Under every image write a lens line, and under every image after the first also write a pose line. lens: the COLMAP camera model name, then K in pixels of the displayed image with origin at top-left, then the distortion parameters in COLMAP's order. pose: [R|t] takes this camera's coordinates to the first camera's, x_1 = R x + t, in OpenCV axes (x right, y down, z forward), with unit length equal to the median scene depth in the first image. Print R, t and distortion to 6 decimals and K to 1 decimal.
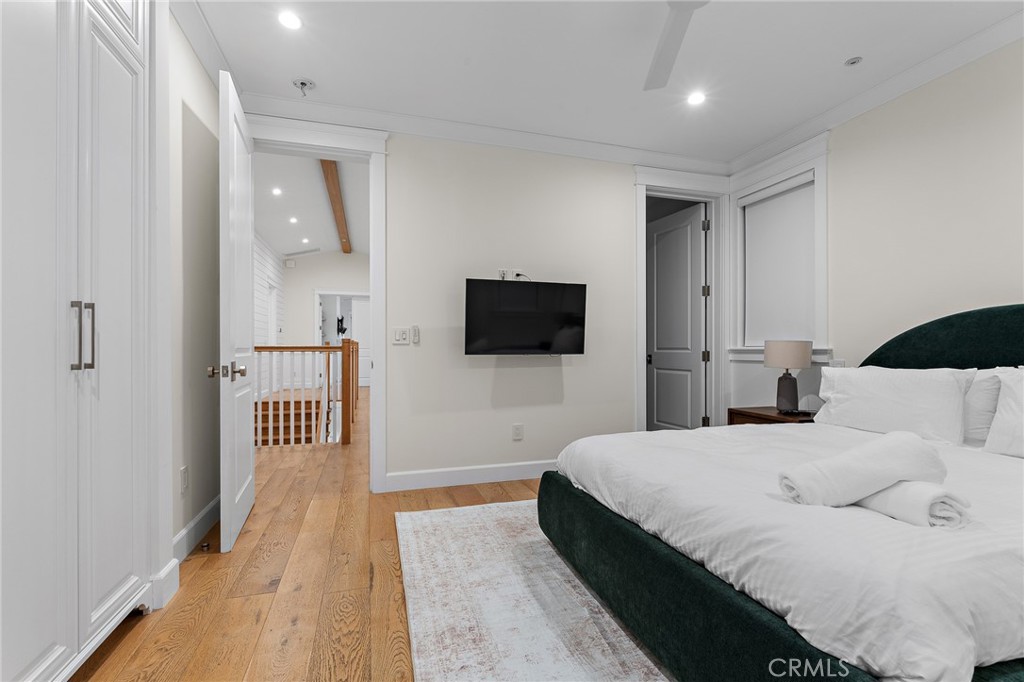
lens RADIAL K [[446.0, 0, 503.5], [0, 446.0, 343.6], [0, 0, 1]] dist [0.001917, 0.000249]
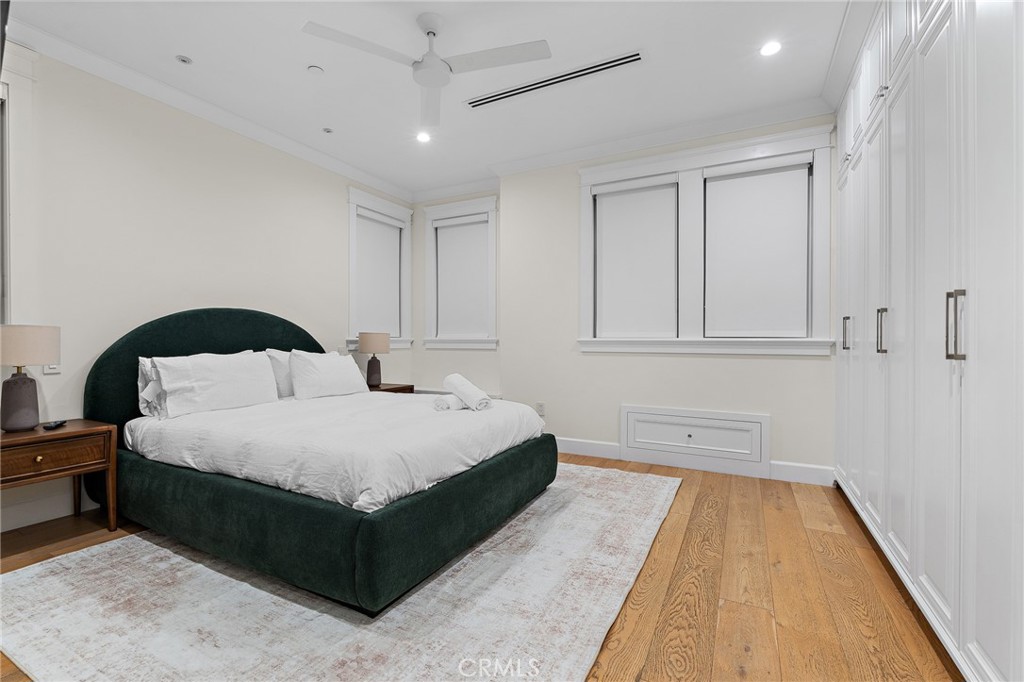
lens RADIAL K [[446.0, 0, 503.5], [0, 446.0, 343.6], [0, 0, 1]] dist [0.001917, 0.000249]
pose [[-0.702051, -0.010035, 0.712056, -0.675708], [-0.013499, 0.999909, 0.000782, 0.019654], [-0.711999, -0.009063, -0.702122, 1.732306]]
